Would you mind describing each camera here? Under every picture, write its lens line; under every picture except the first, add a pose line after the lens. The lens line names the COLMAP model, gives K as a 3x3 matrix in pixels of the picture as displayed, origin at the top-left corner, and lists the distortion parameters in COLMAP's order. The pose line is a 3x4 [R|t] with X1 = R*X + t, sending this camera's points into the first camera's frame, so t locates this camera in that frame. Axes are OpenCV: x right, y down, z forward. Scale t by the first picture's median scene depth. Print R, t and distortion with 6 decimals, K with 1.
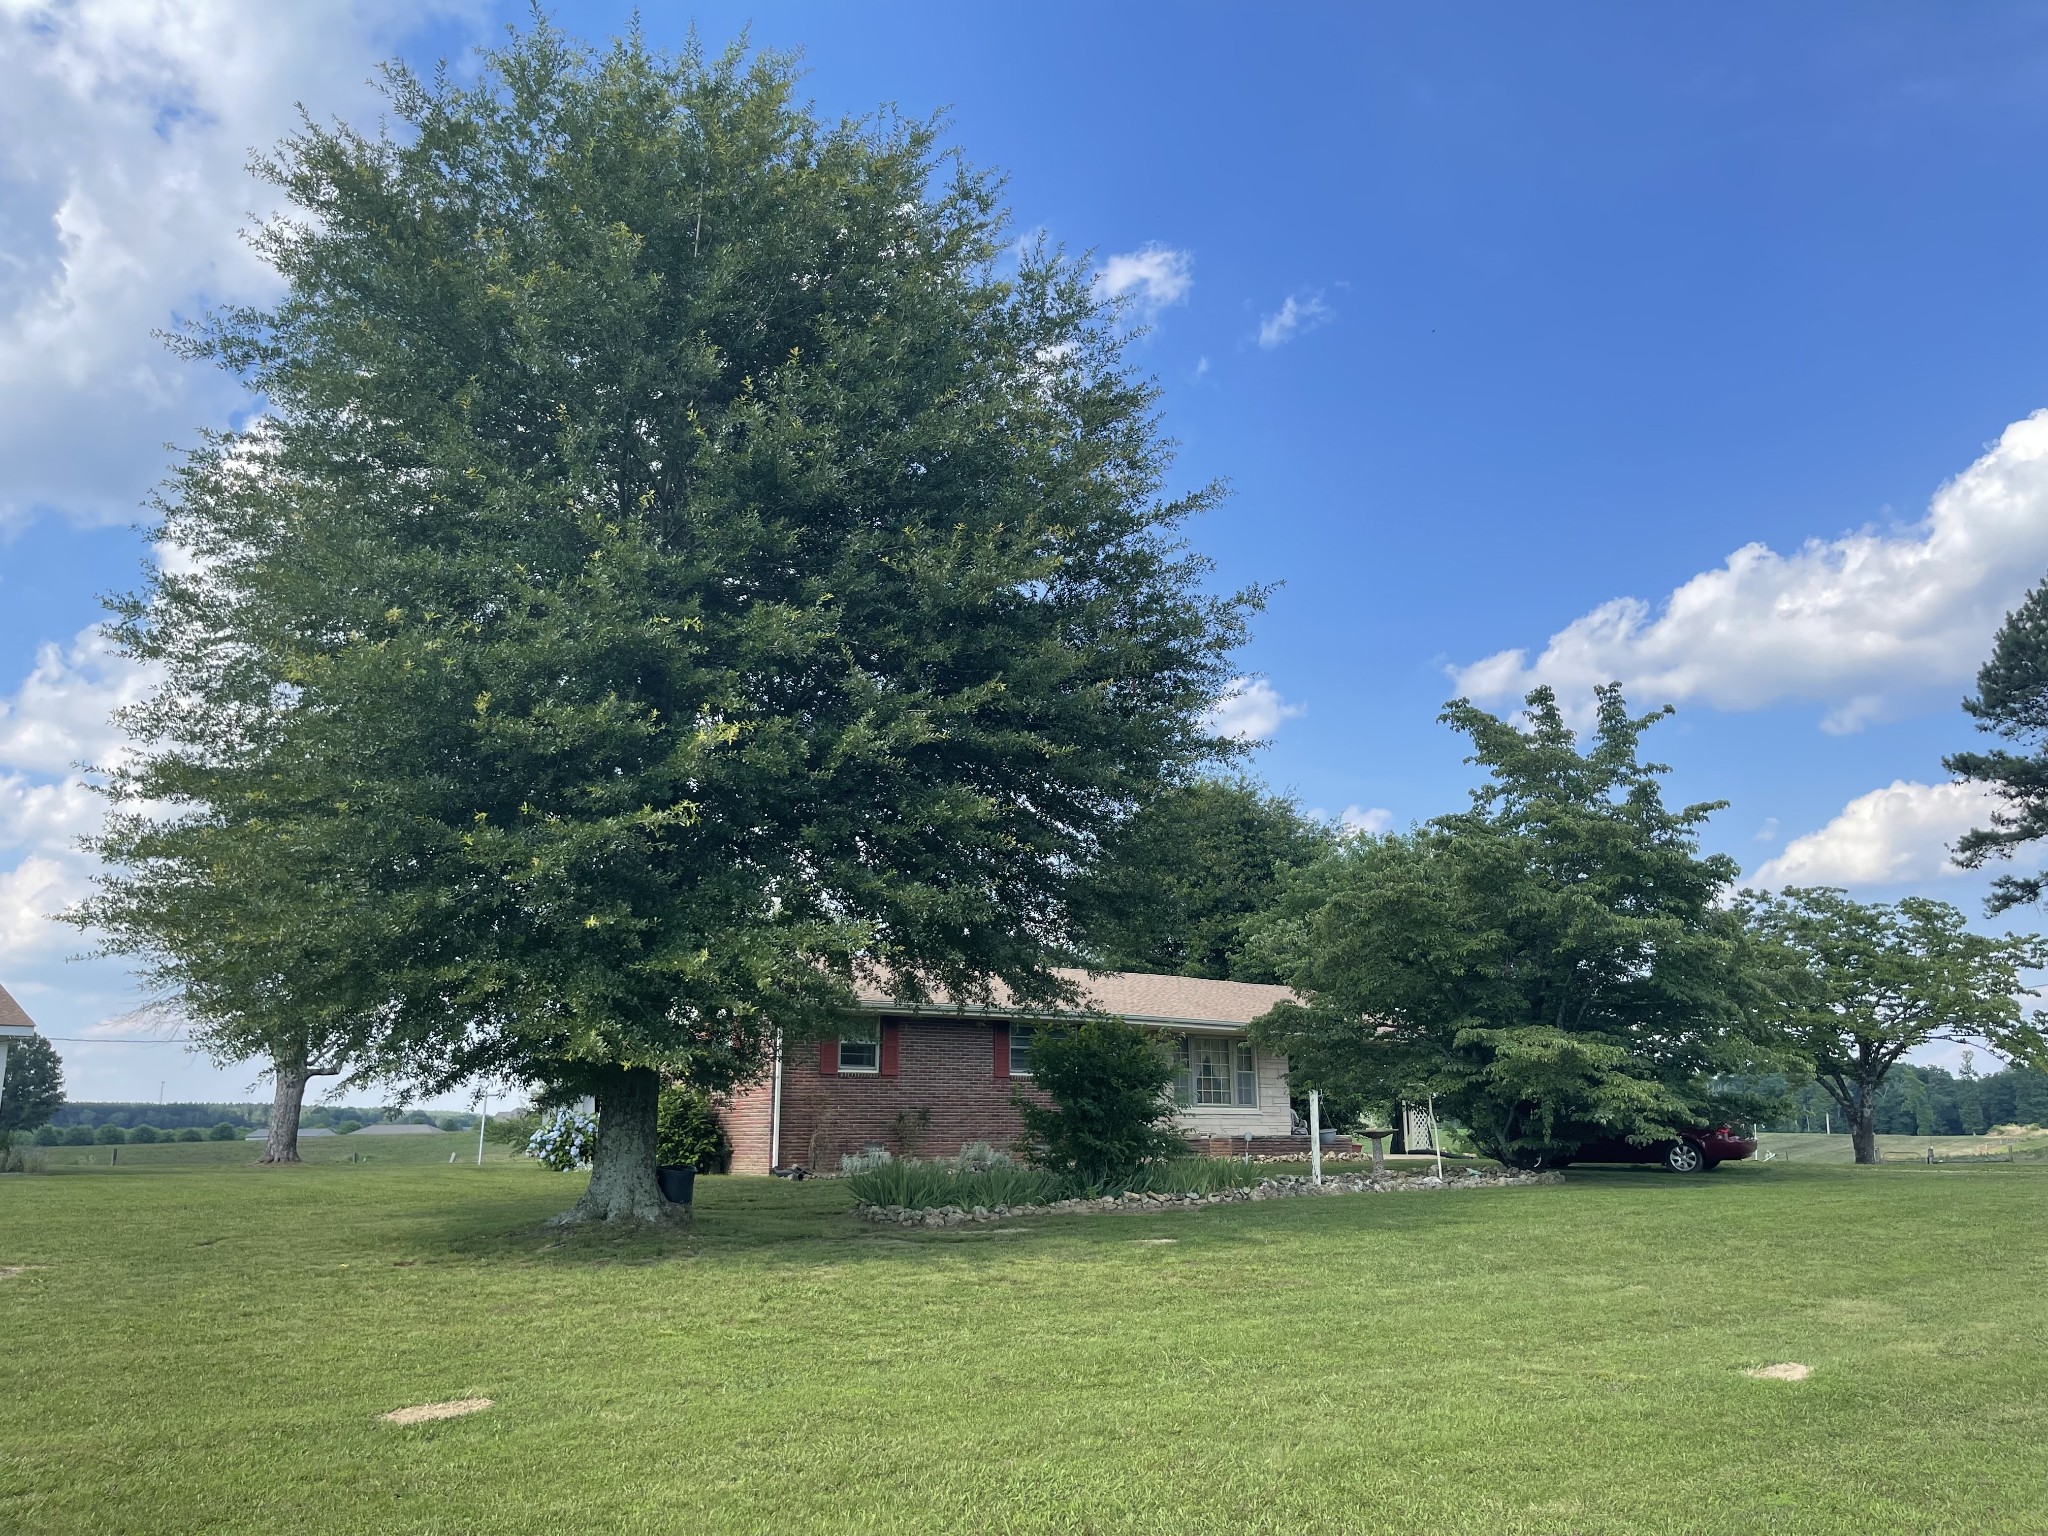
lens RADIAL K [[1546.1, 0, 1039.7], [0, 1546.1, 769.1], [0, 0, 1]] dist [0.051042, -0.067916]
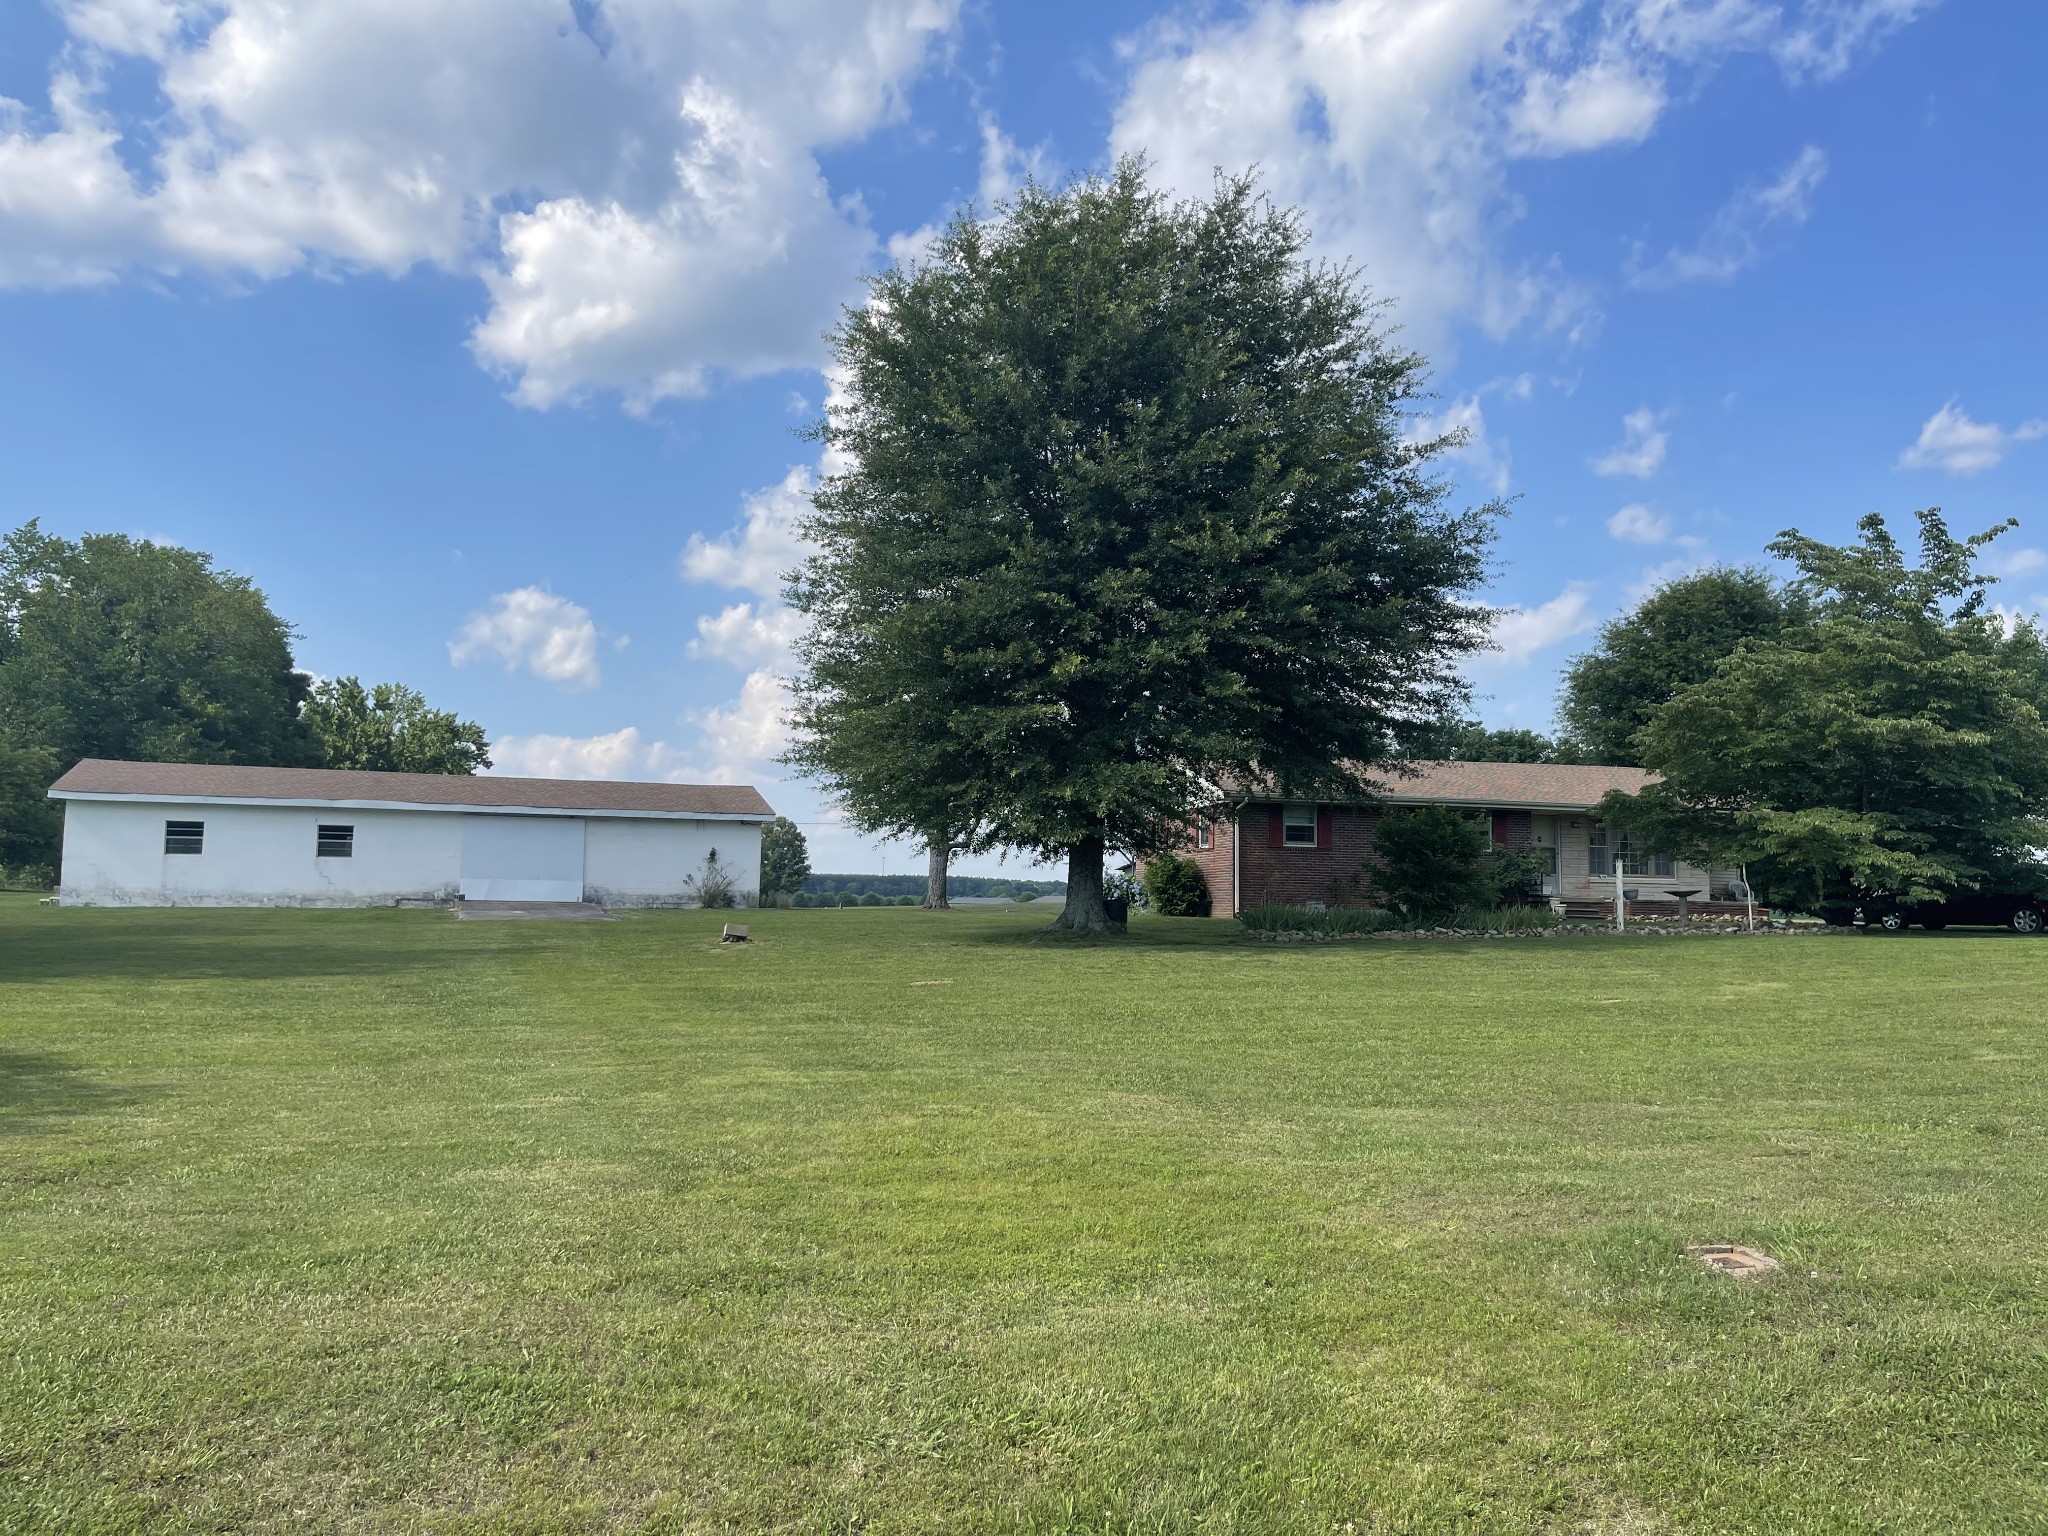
lens RADIAL K [[1546.1, 0, 1039.7], [0, 1546.1, 769.1], [0, 0, 1]] dist [0.051042, -0.067916]
pose [[0.919588, -0.018089, -0.392468, 0.349468], [0.072207, 0.989705, 0.123571, -0.088519], [0.386192, -0.141973, 0.911427, -0.508023]]
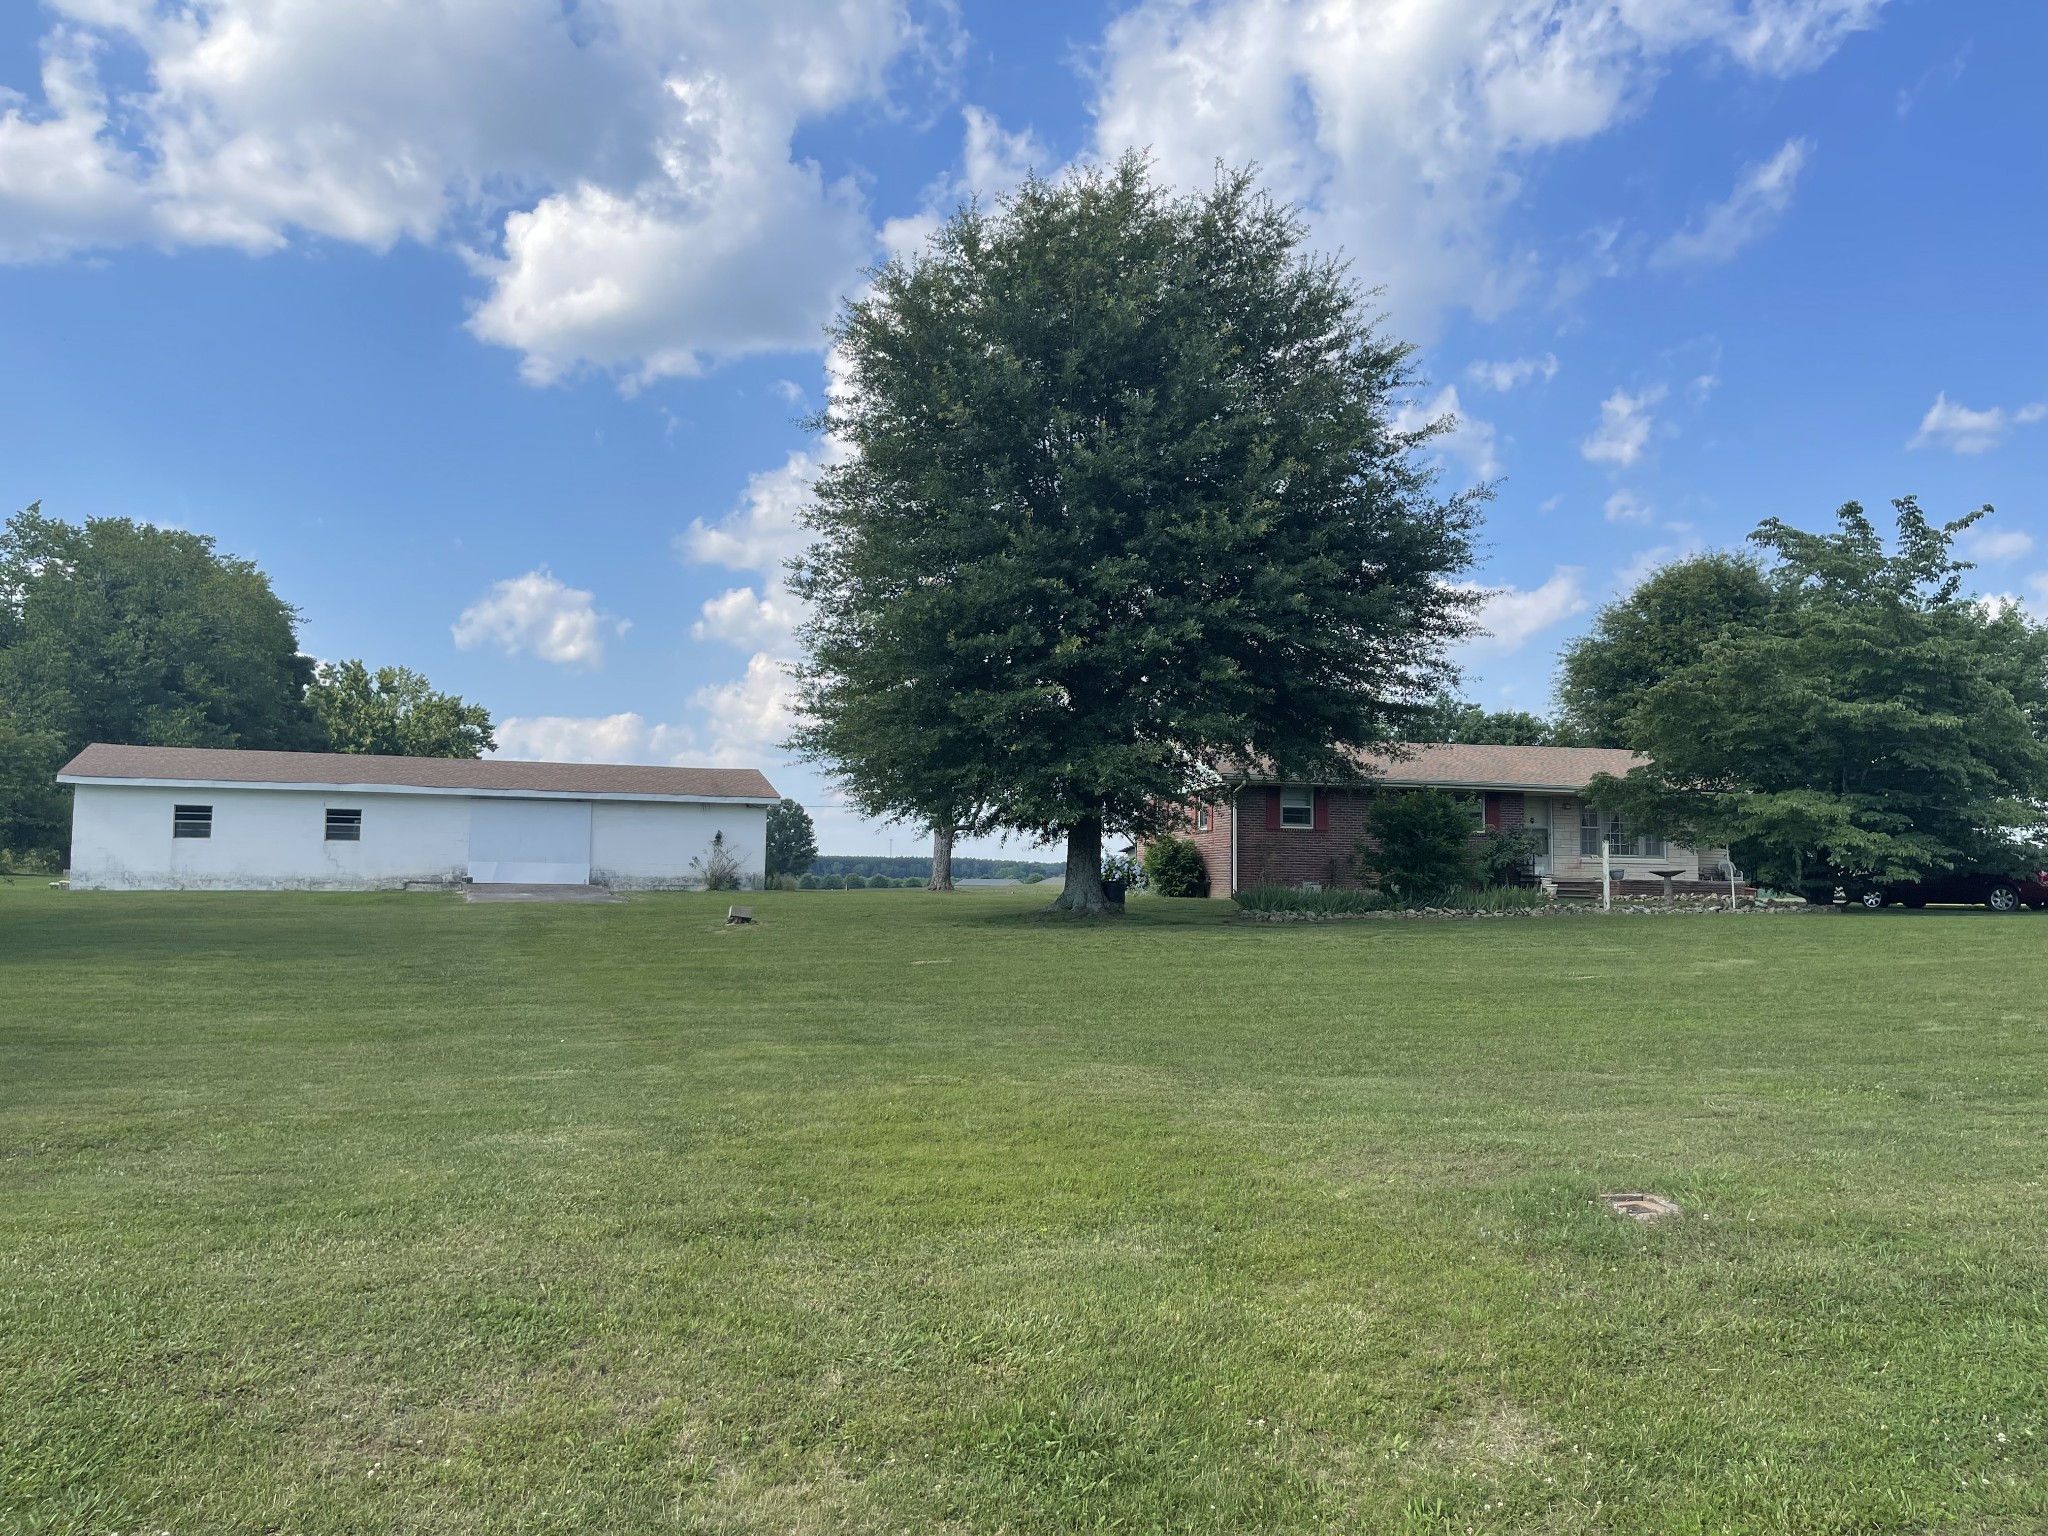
lens RADIAL K [[1547.3, 0, 1063.3], [0, 1547.3, 765.7], [0, 0, 1]] dist [0.049838, -0.063557]
pose [[0.923537, -0.015831, -0.383182, 0.372829], [0.072548, 0.988319, 0.134022, -0.095331], [0.376585, -0.151573, 0.913898, -0.536590]]
